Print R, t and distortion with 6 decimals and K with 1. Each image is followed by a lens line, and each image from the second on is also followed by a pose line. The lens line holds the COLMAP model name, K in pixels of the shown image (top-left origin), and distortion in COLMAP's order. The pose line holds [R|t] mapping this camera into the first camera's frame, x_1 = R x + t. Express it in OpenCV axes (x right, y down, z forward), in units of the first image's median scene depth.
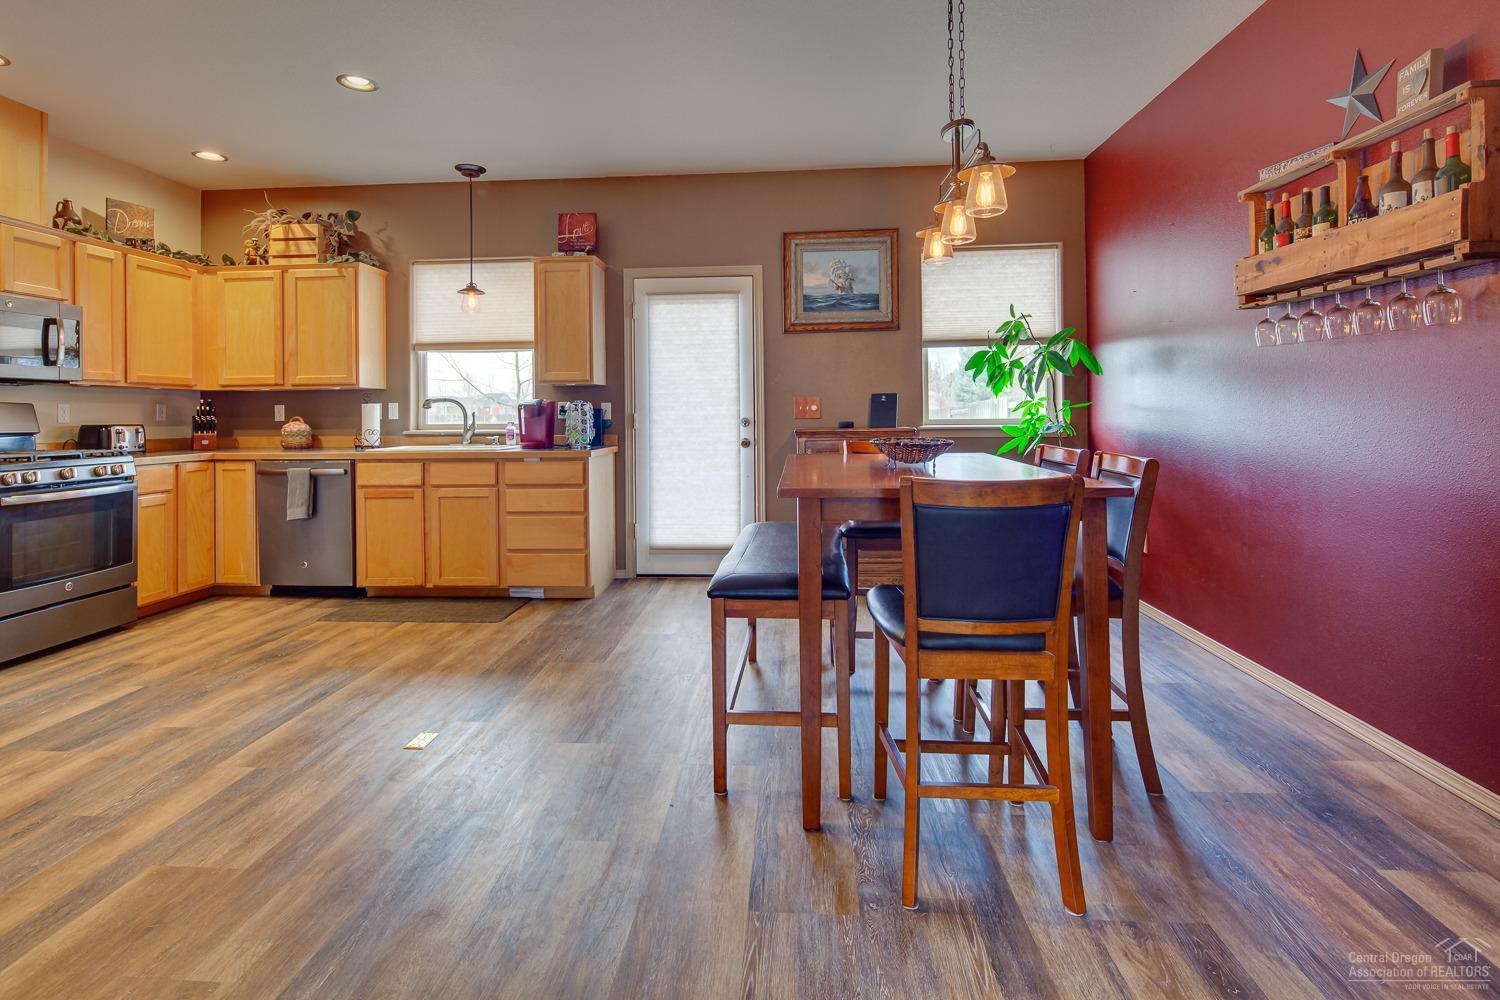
lens RADIAL K [[735.9, 0, 746.5], [0, 735.9, 405.5], [0, 0, 1]] dist [0.000509, -0.001163]
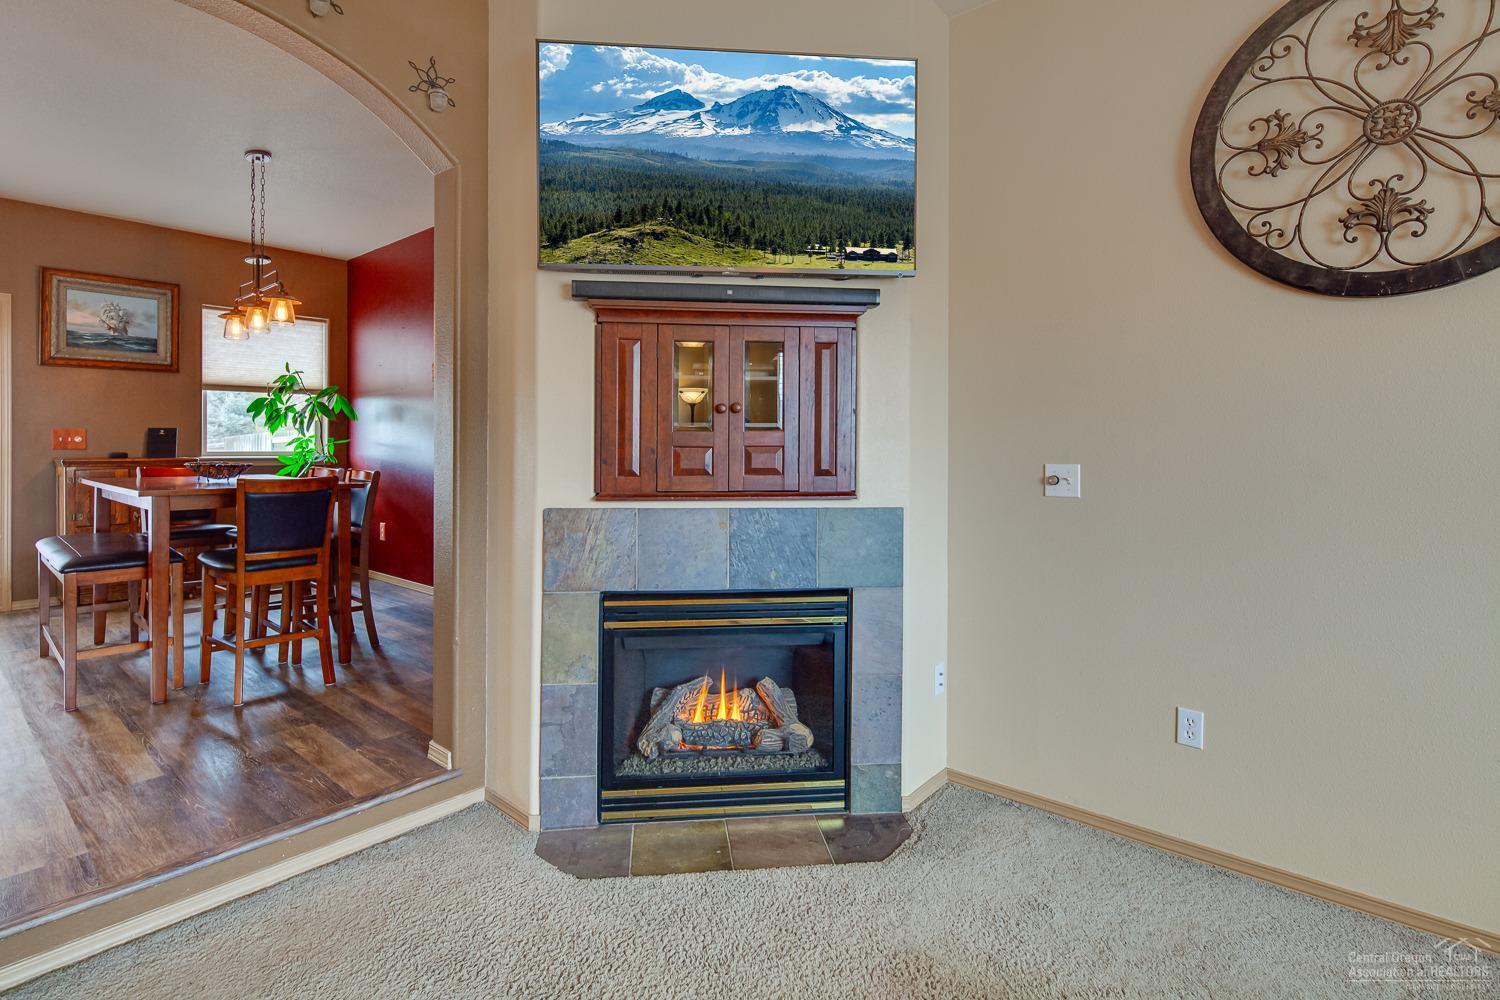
lens RADIAL K [[735.9, 0, 741.4], [0, 735.9, 449.6], [0, 0, 1]] dist [0.000509, -0.001163]
pose [[0.606679, 0.011177, 0.794868, -0.170374], [-0.019151, 0.999816, 0.000558, -0.000839], [-0.794716, -0.015561, 0.606782, -0.394122]]
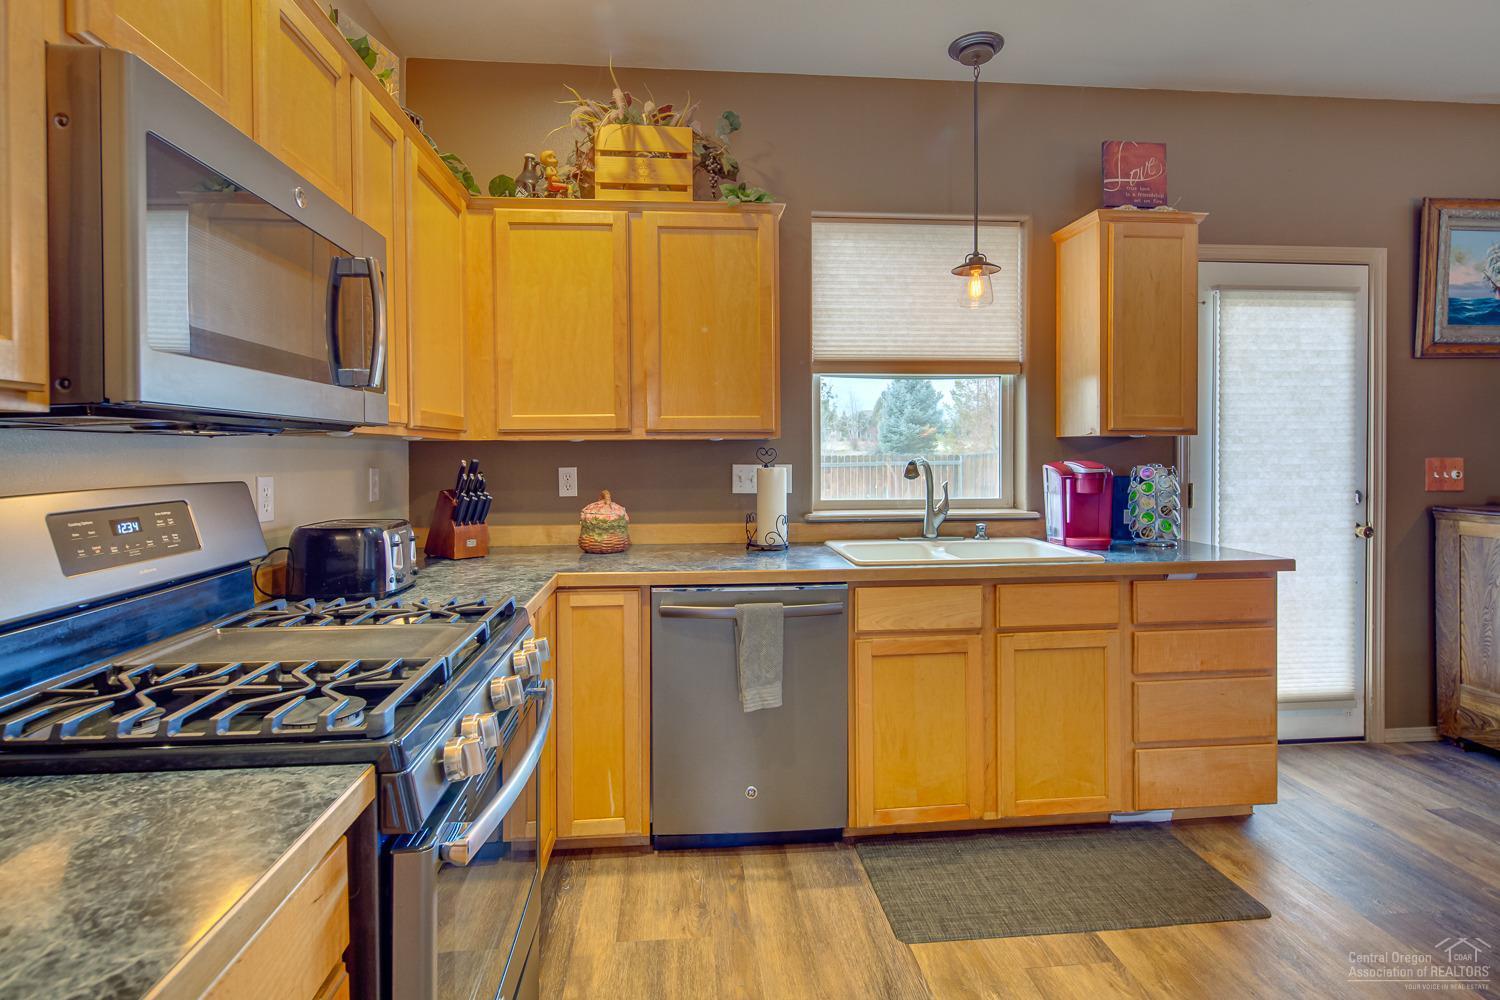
lens RADIAL K [[735.9, 0, 745.9], [0, 735.9, 459.1], [0, 0, 1]] dist [0.000509, -0.001163]
pose [[0.987016, 0.003134, 0.160590, -0.634707], [-0.006405, 0.999782, 0.019858, -0.019911], [-0.160492, -0.020628, 0.986821, 0.472459]]
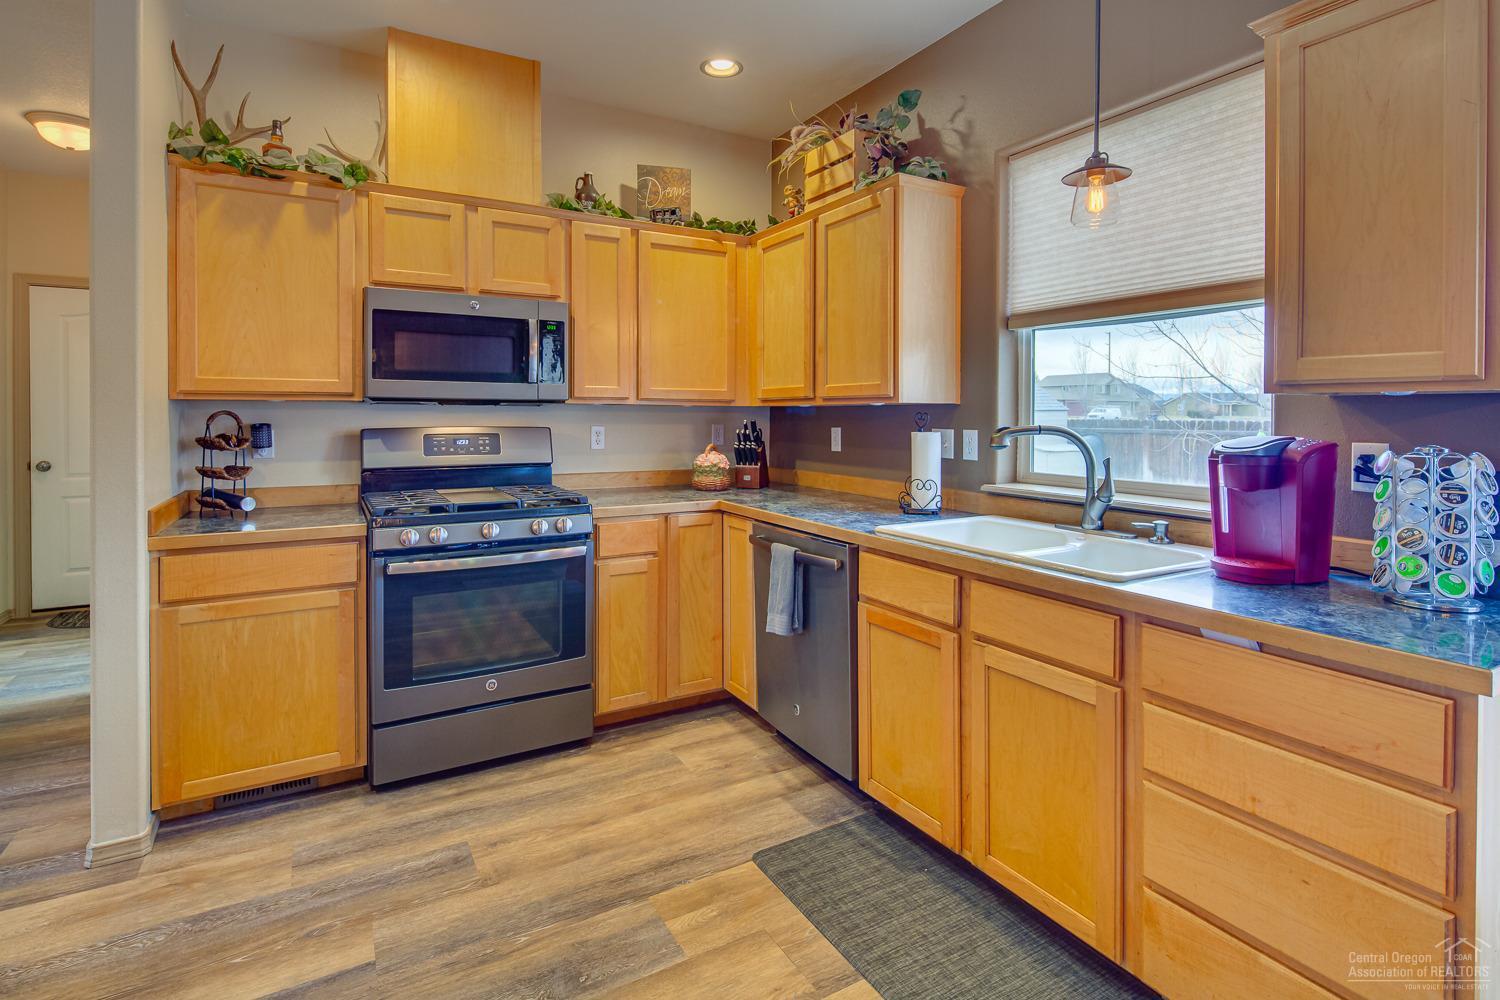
lens RADIAL K [[735.9, 0, 743.1], [0, 735.9, 416.7], [0, 0, 1]] dist [0.000509, -0.001163]
pose [[0.556646, 0.014055, -0.830631, -0.134441], [0.000651, 0.999849, 0.017355, -0.023682], [0.830750, -0.010202, 0.556553, 0.595987]]
